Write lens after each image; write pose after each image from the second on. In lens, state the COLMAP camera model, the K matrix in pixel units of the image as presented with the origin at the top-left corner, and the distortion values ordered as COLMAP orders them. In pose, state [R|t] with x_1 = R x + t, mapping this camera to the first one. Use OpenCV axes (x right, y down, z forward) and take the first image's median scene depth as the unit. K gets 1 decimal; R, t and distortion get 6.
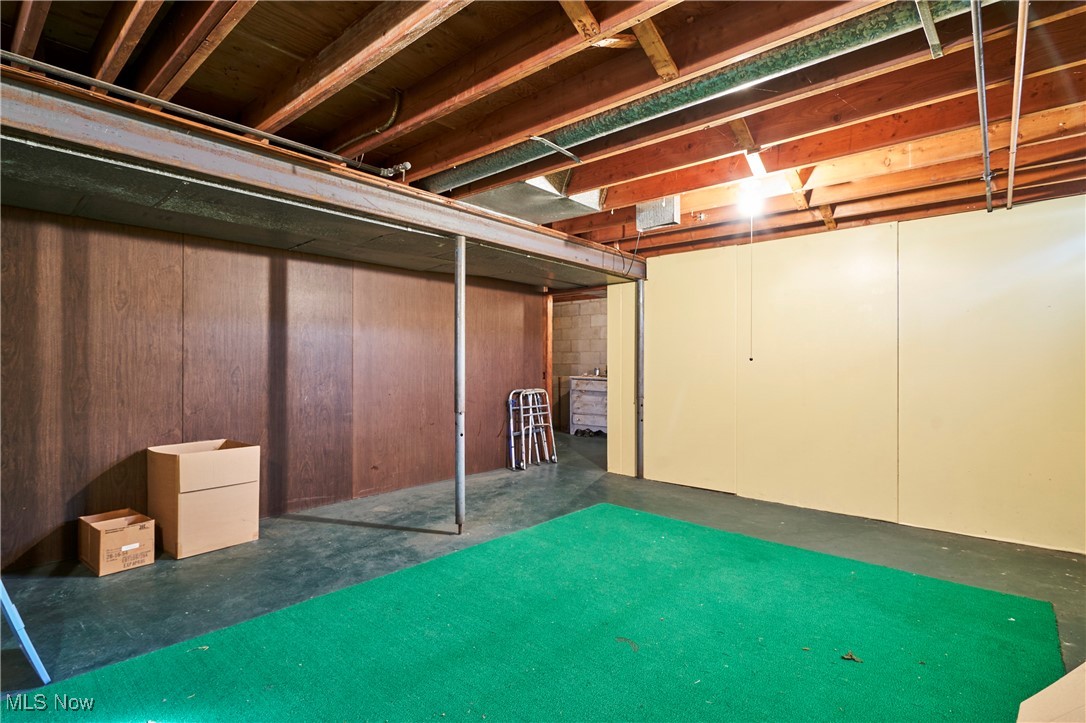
lens RADIAL K [[525.0, 0, 545.5], [0, 525.0, 362.0], [0, 0, 1]] dist [0.006792, 0.001084]
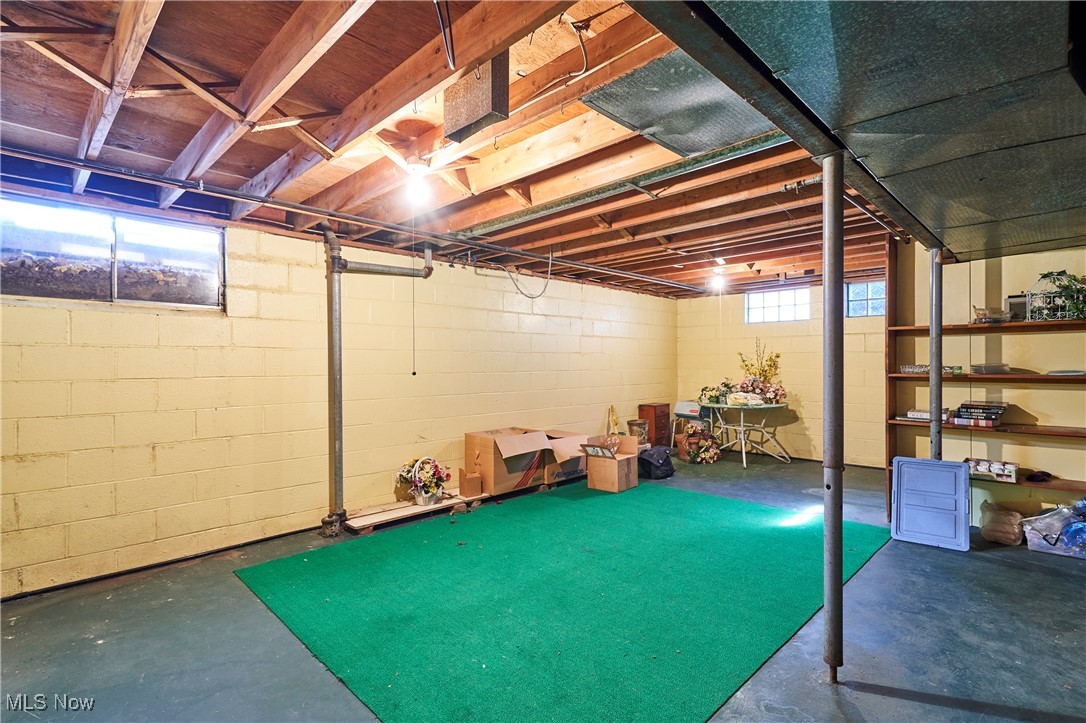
lens RADIAL K [[522.3, 0, 540.0], [0, 522.3, 365.6], [0, 0, 1]] dist [-0.000260, -0.000108]
pose [[-0.997709, 0.003919, 0.067540, 0.127625], [0.003788, 0.999991, -0.002071, -0.015153], [-0.067548, -0.001811, -0.997714, 1.762230]]
